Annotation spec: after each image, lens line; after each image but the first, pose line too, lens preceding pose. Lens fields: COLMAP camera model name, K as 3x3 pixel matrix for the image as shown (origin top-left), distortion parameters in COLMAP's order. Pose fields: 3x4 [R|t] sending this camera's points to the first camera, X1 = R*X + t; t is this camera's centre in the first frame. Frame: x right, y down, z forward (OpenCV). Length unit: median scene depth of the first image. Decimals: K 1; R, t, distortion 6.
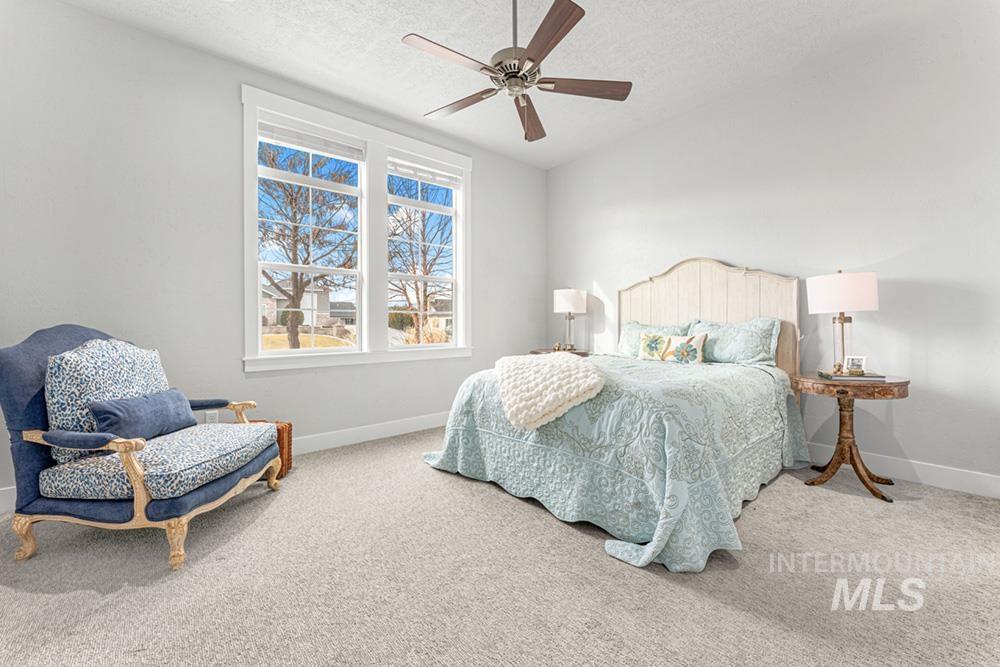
lens RADIAL K [[400.9, 0, 498.7], [0, 400.9, 336.5], [0, 0, 1]] dist [-0.003326, -0.000143]
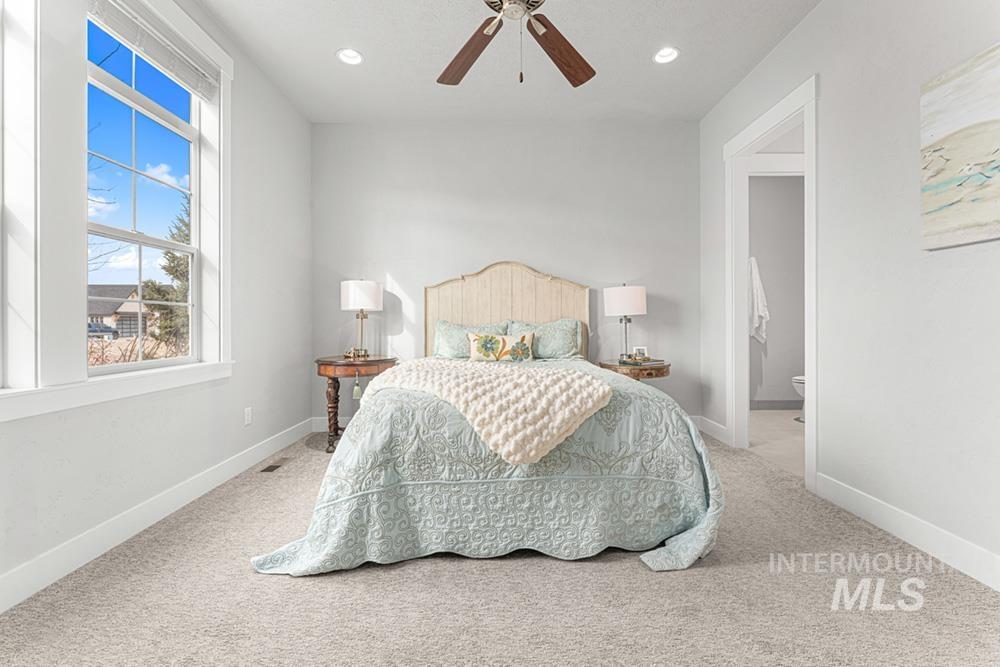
lens RADIAL K [[400.9, 0, 498.7], [0, 400.9, 336.5], [0, 0, 1]] dist [-0.003326, -0.000143]
pose [[0.647299, -0.023523, 0.761873, -0.451939], [0.025660, 0.999630, 0.009063, -0.011370], [-0.761804, 0.013684, 0.647663, 0.462345]]
